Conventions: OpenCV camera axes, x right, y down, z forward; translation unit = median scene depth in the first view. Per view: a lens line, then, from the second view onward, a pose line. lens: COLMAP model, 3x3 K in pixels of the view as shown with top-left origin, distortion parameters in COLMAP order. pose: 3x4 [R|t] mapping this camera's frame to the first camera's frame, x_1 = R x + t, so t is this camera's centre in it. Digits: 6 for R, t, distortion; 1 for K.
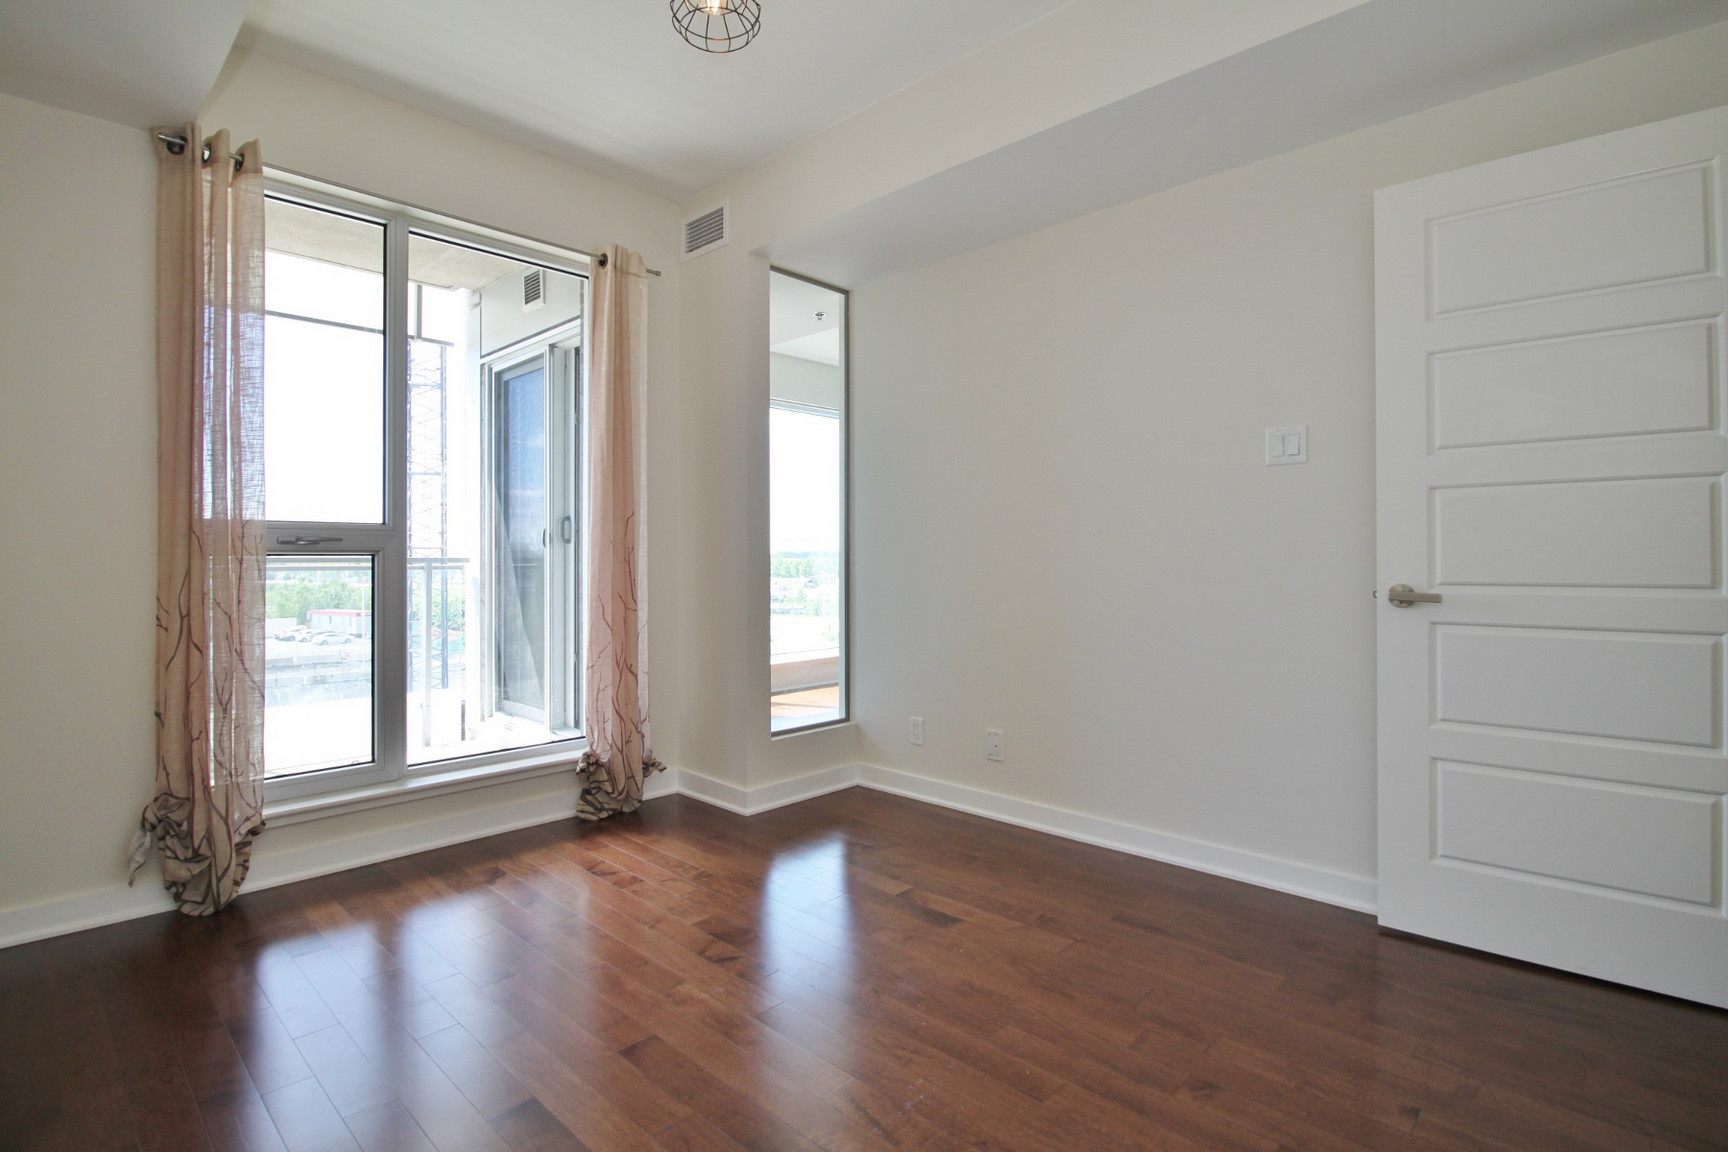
lens RADIAL K [[843.1, 0, 863.9], [0, 843.1, 552.8], [0, 0, 1]] dist [0.003405, -0.015238]
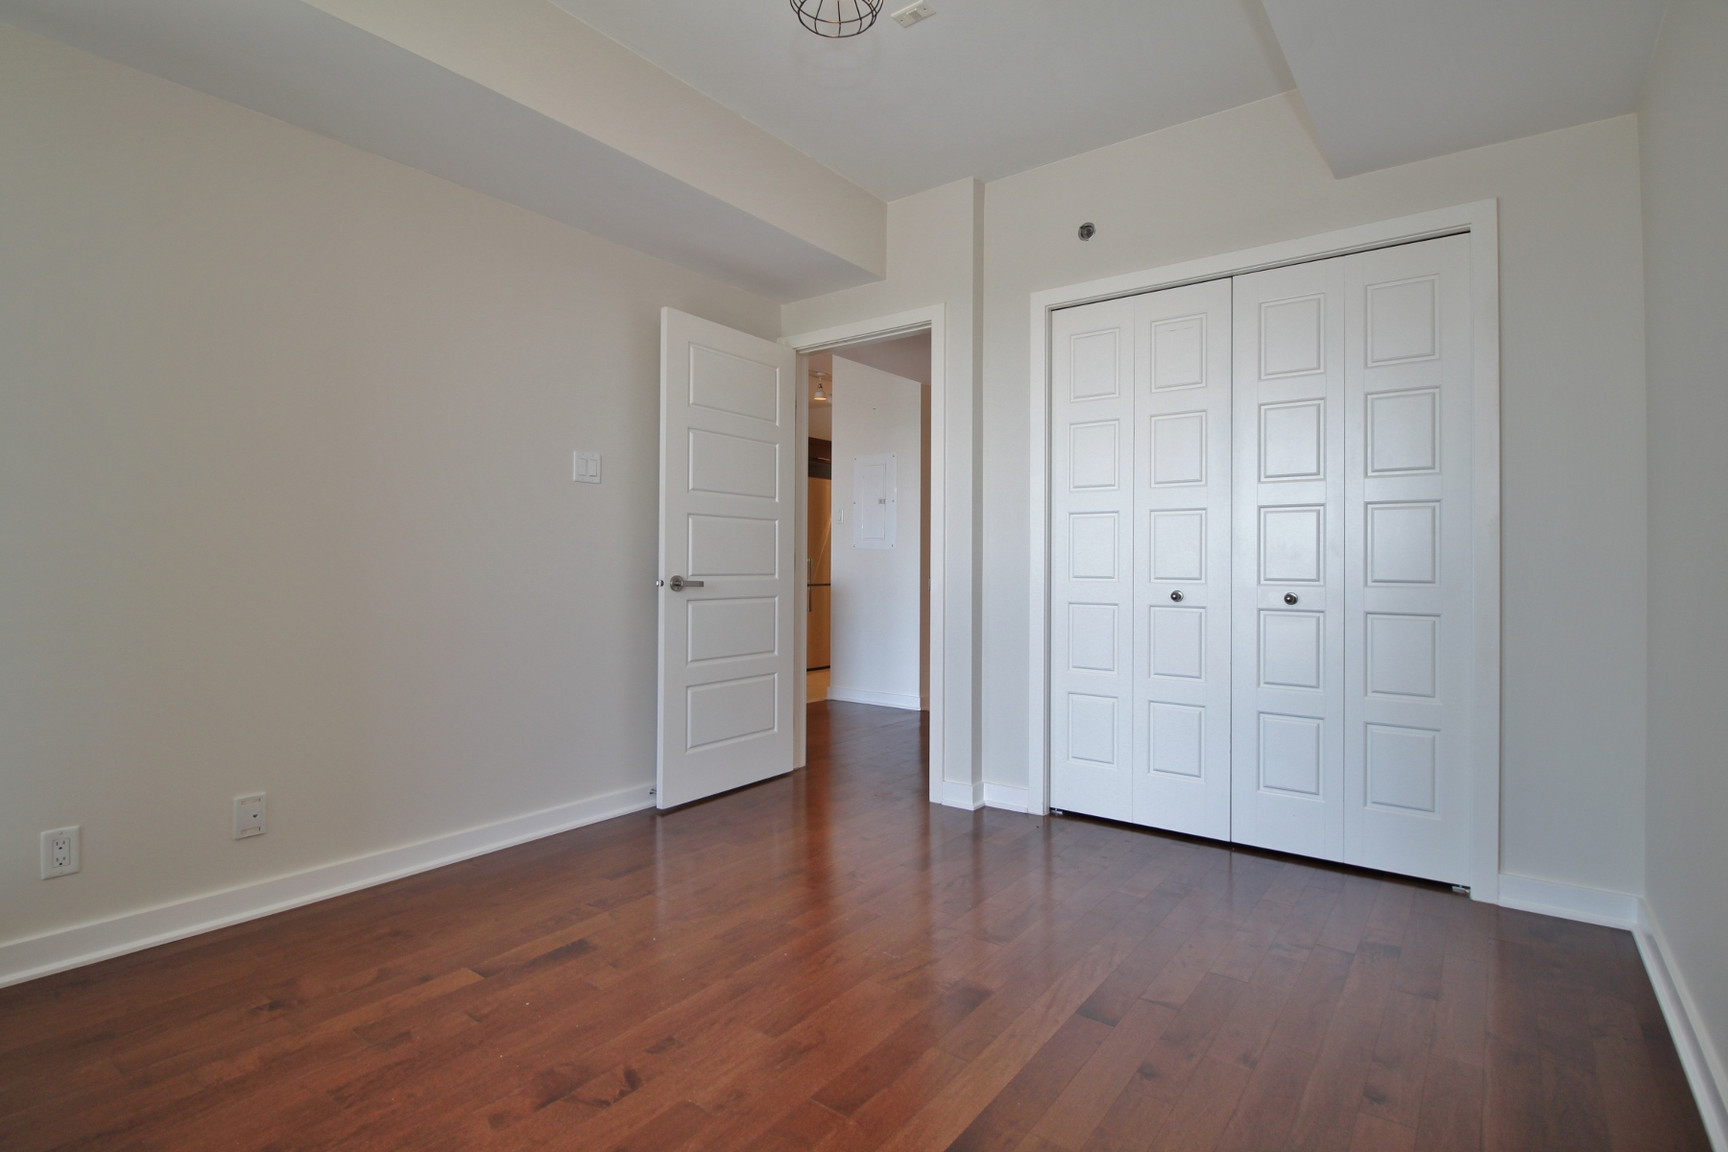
lens RADIAL K [[838.3, 0, 864.4], [0, 838.3, 555.1], [0, 0, 1]] dist [-0.001970, -0.009425]
pose [[-0.115557, 0.012209, 0.993226, -0.772885], [-0.010814, 0.999850, -0.013548, 0.014964], [-0.993242, -0.012306, -0.115408, 0.725340]]
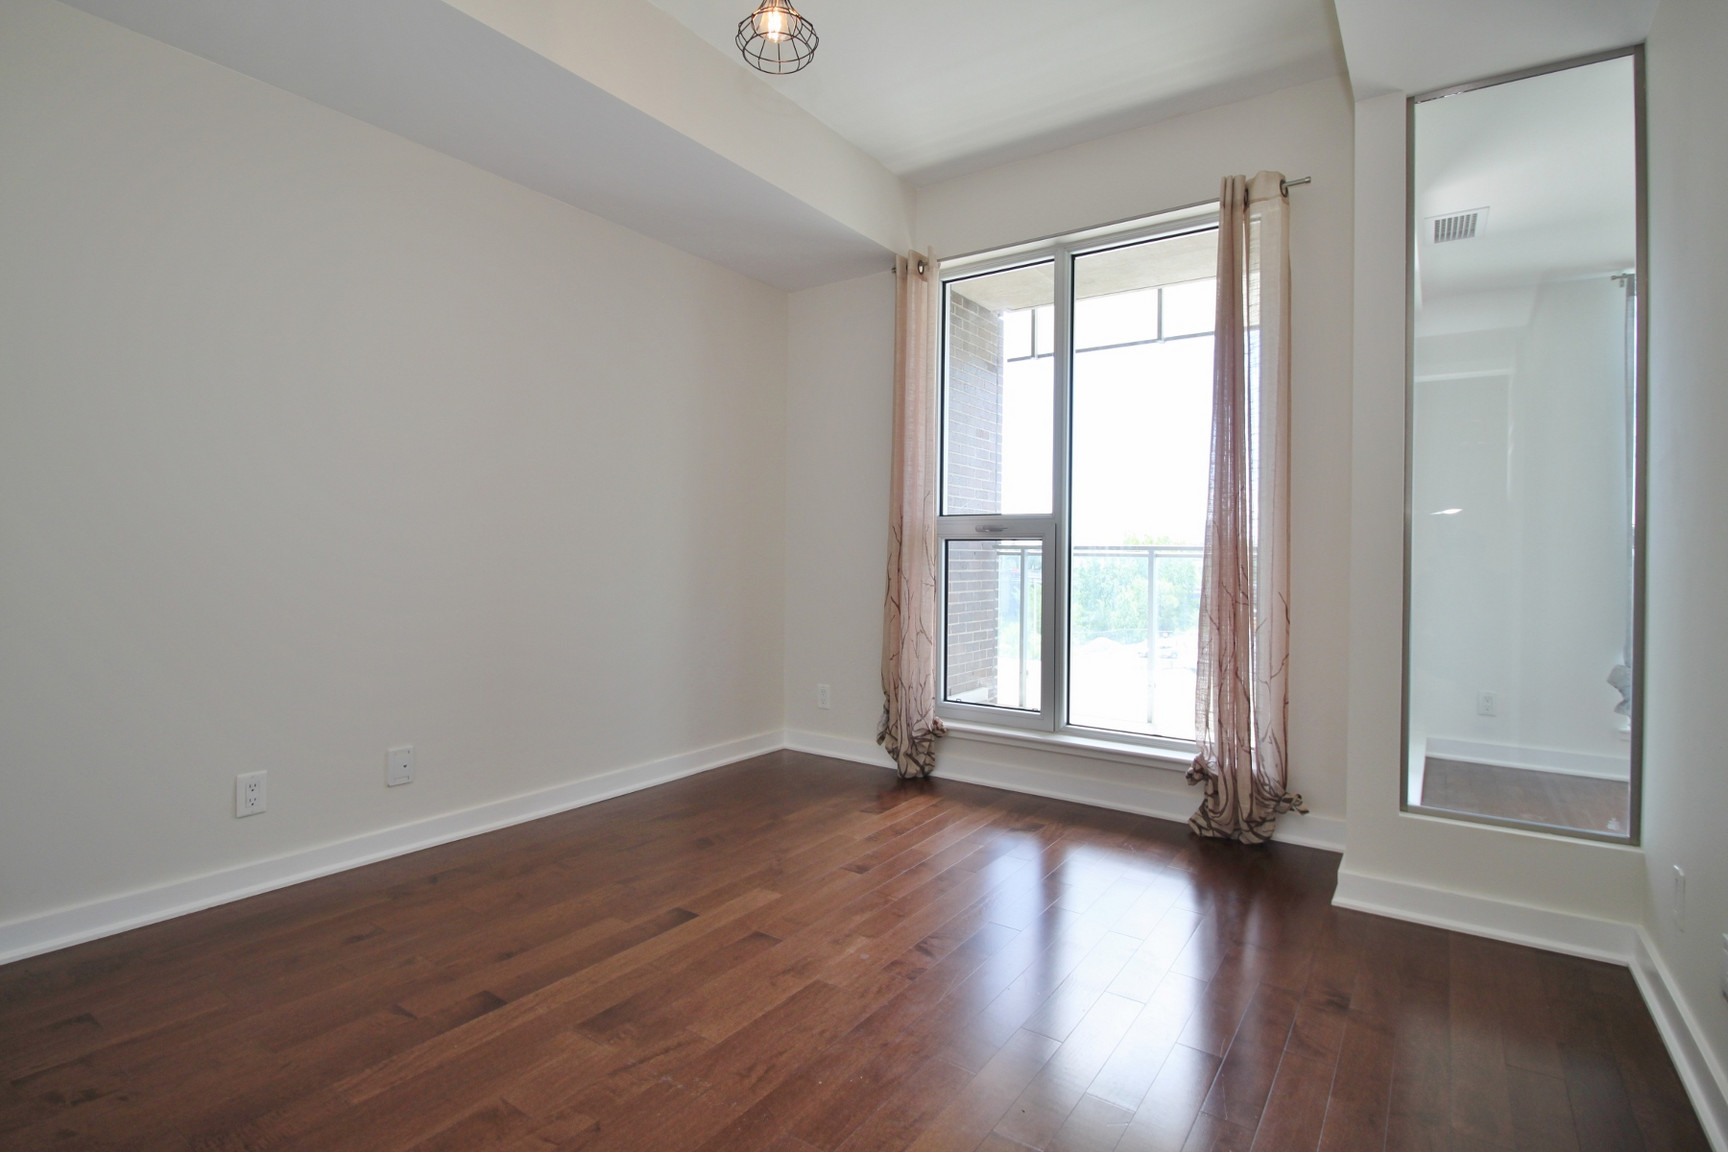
lens RADIAL K [[835.6, 0, 859.5], [0, 835.6, 552.8], [0, 0, 1]] dist [0.002459, -0.013889]
pose [[0.150749, 0.003844, -0.988565, 0.629385], [-0.004039, 0.999986, 0.003273, 0.020235], [0.988564, 0.003500, 0.150763, 0.640575]]
